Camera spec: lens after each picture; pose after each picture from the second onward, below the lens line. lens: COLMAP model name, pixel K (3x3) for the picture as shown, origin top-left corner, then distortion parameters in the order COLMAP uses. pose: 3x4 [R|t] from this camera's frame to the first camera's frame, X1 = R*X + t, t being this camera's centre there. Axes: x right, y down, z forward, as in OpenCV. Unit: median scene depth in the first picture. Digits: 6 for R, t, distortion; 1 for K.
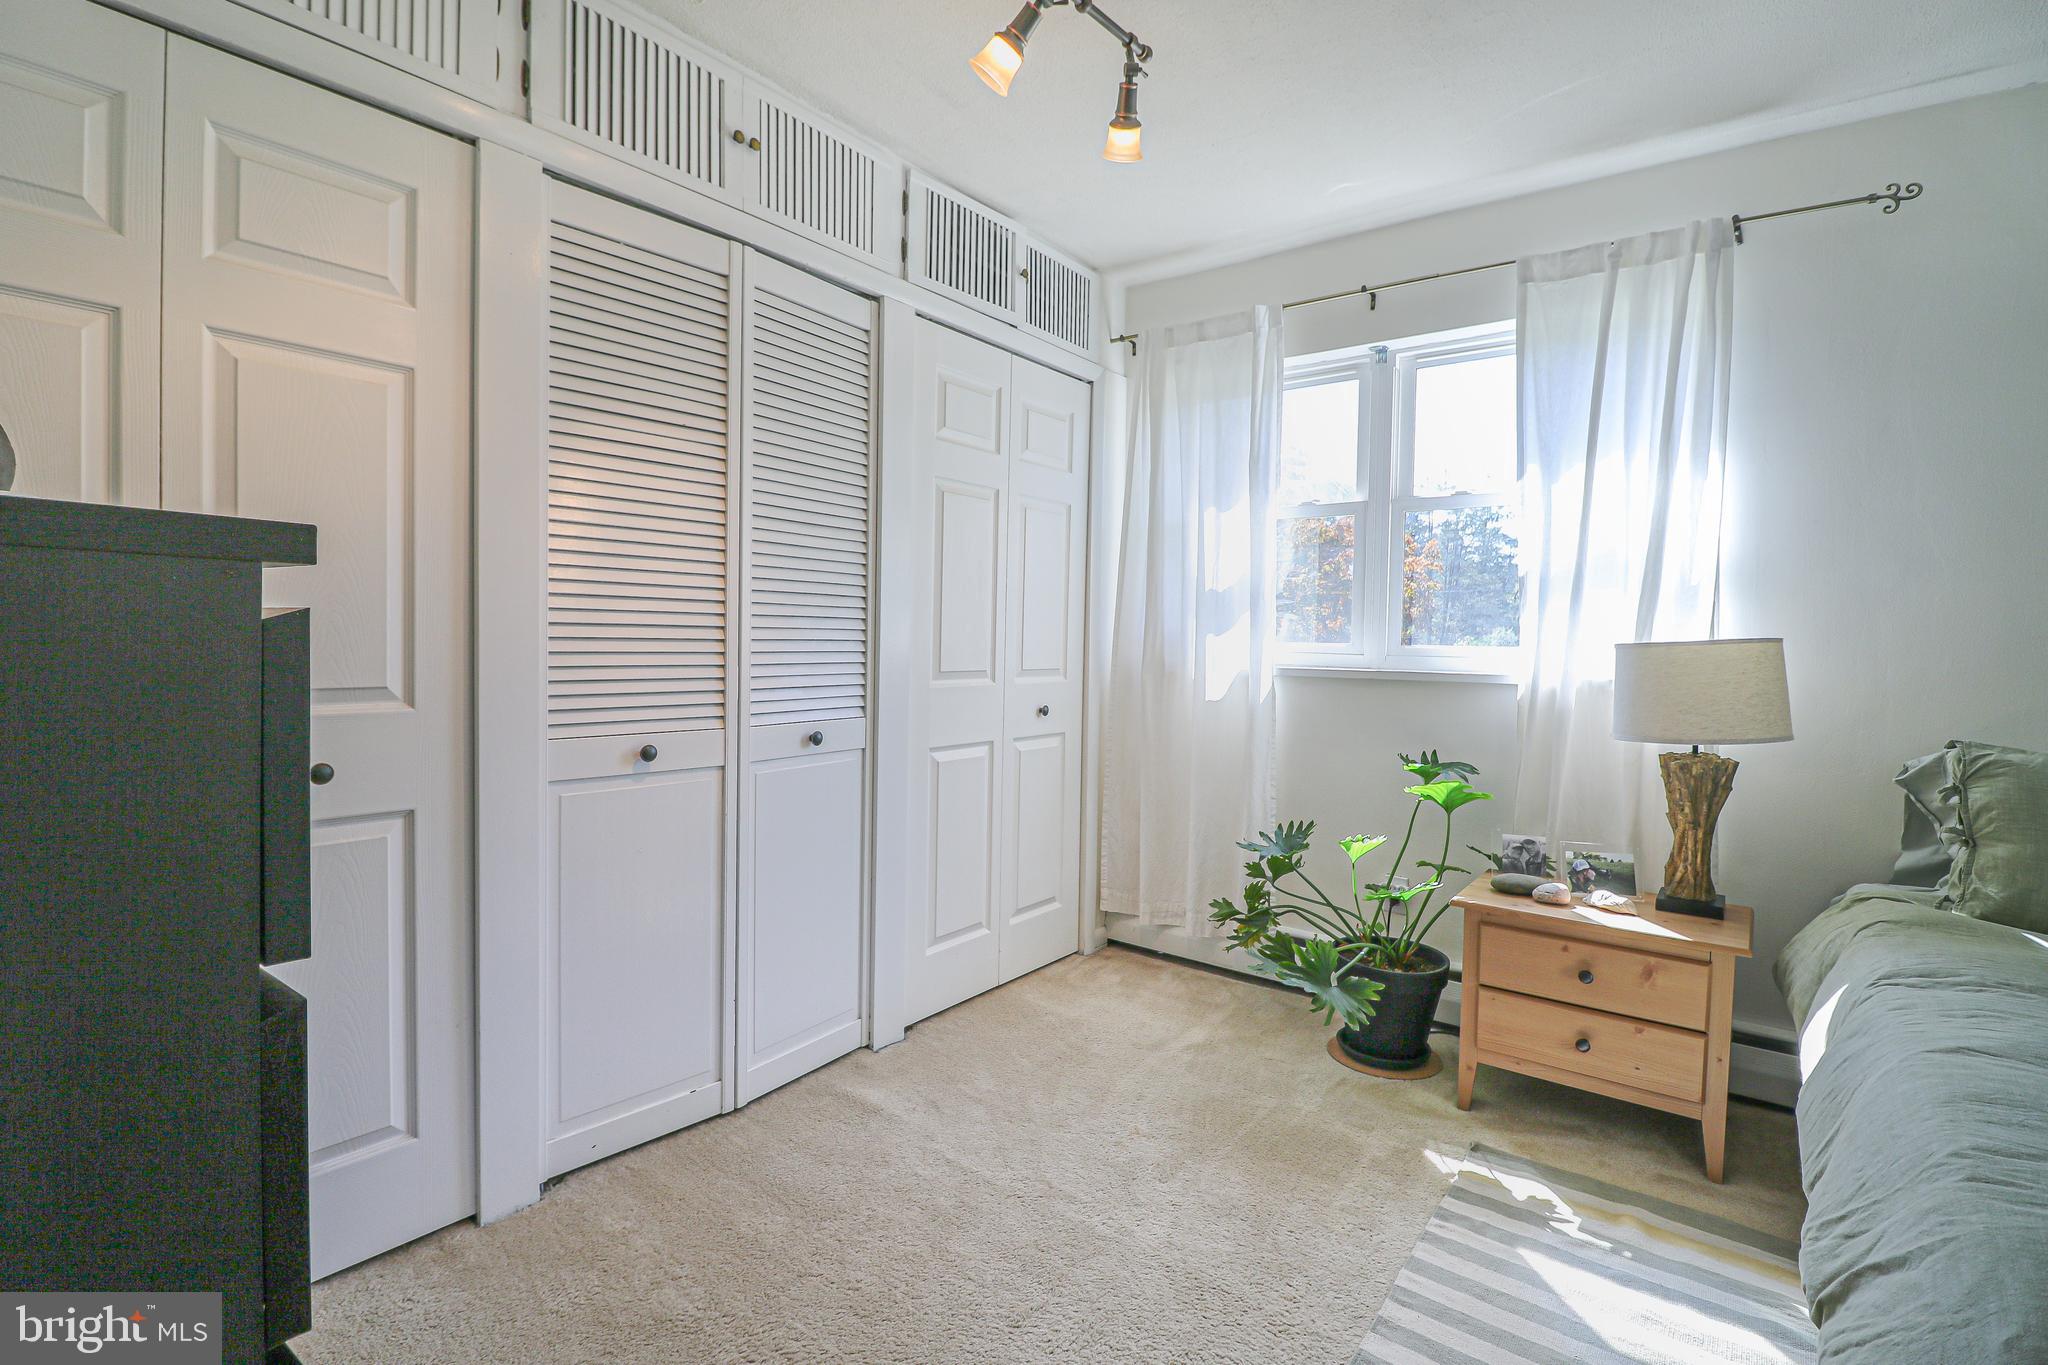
lens RADIAL K [[943.4, 0, 1024.8], [0, 943.4, 675.0], [0, 0, 1]] dist [-0.009046, -0.003963]
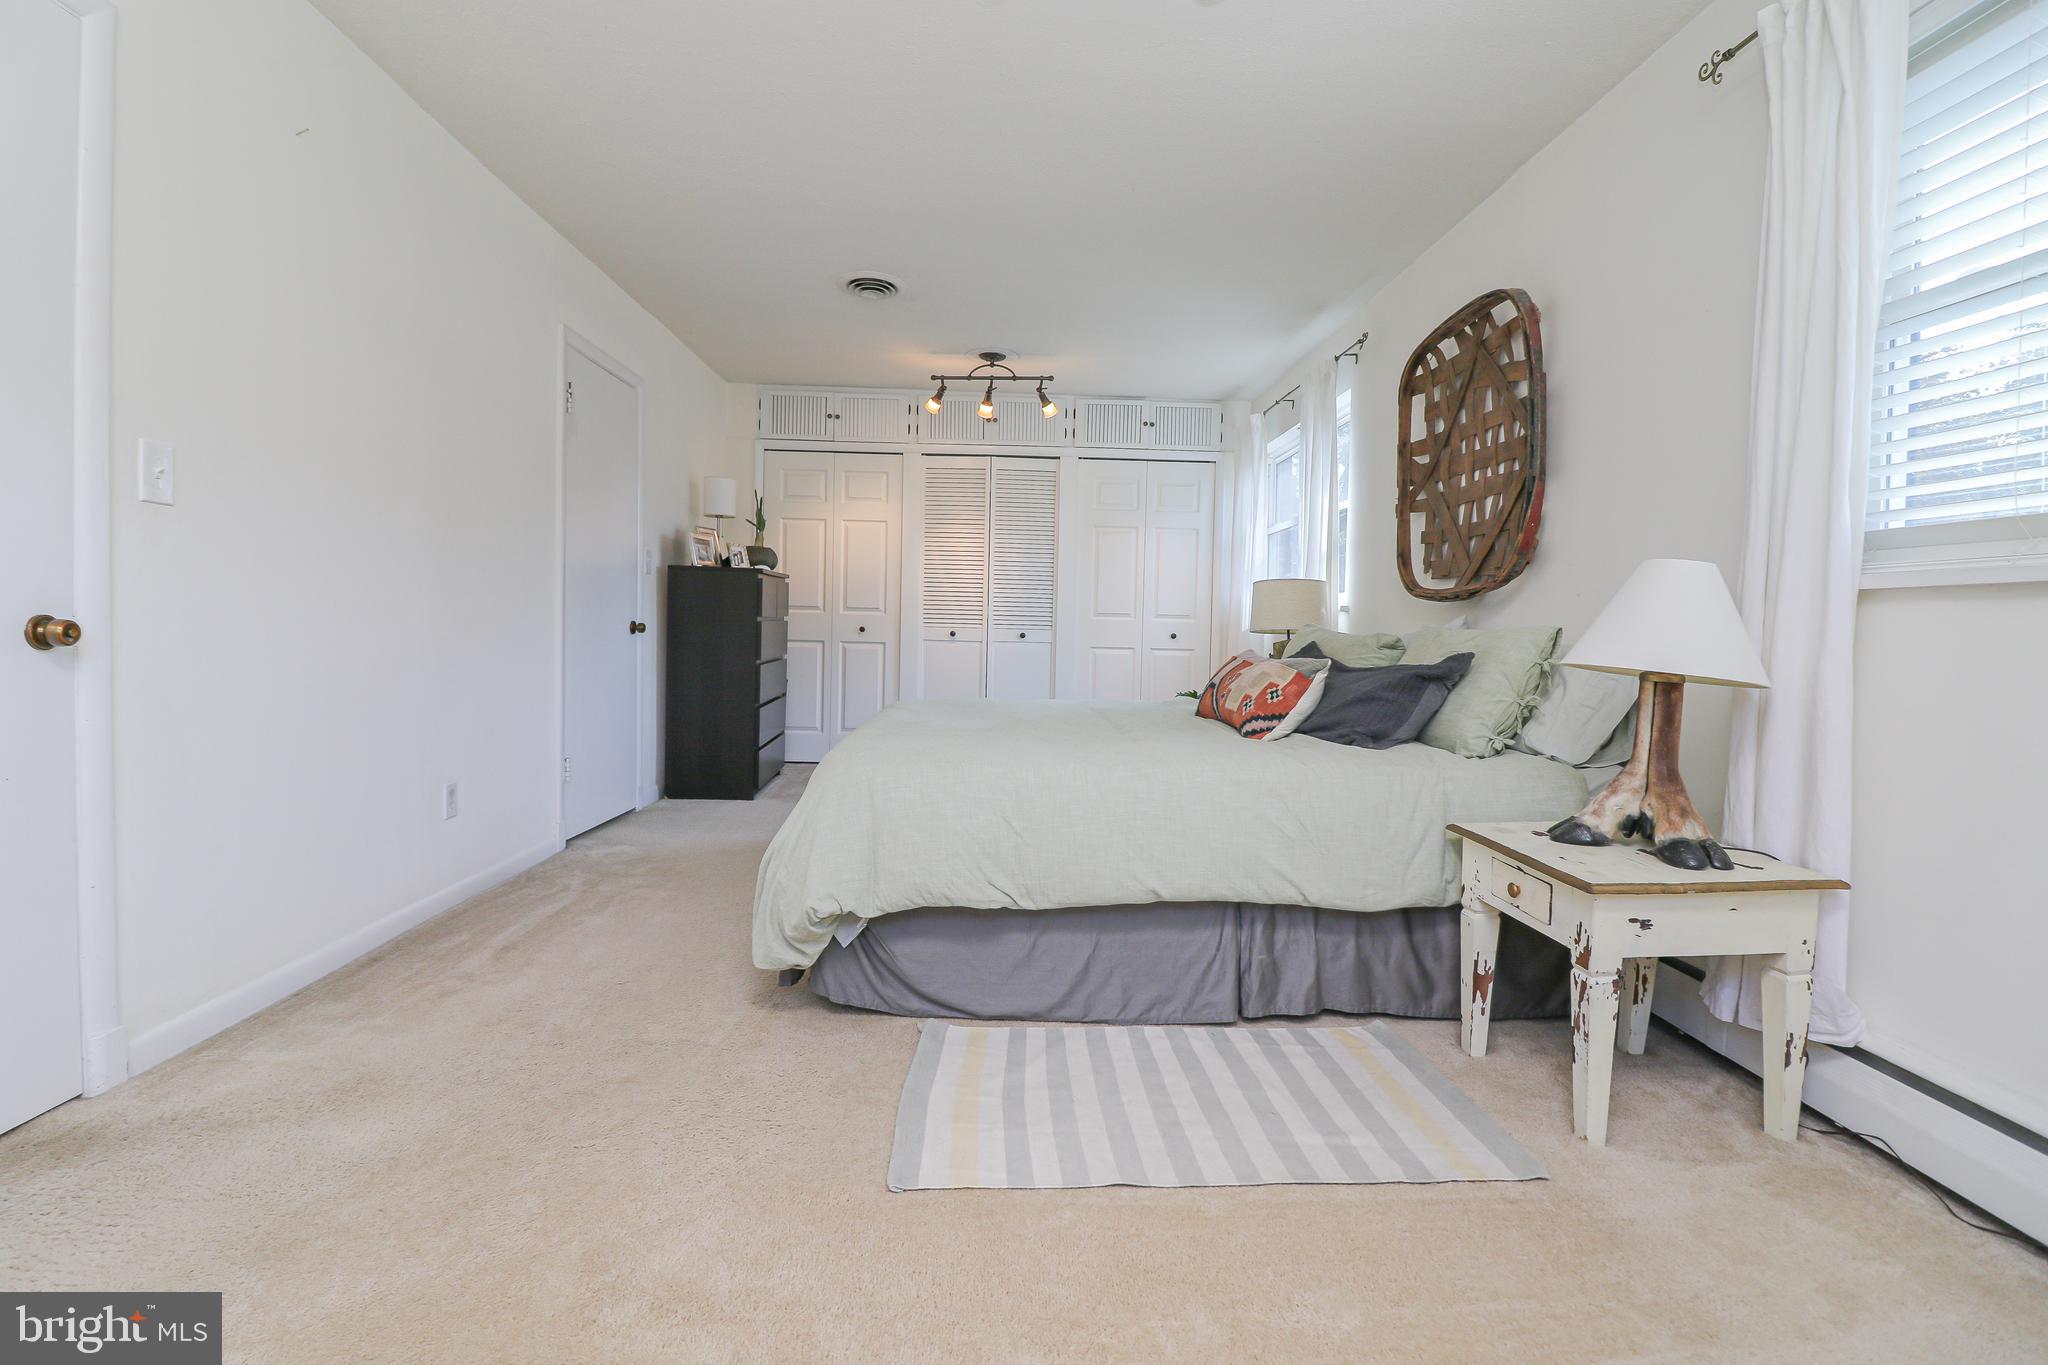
lens RADIAL K [[943.4, 0, 1024.6], [0, 943.4, 672.7], [0, 0, 1]] dist [-0.009046, -0.003963]
pose [[0.654412, 0.034633, -0.755345, 2.059686], [-0.040690, 0.999116, 0.010557, 0.167143], [0.755042, 0.023827, 0.655243, -0.813527]]
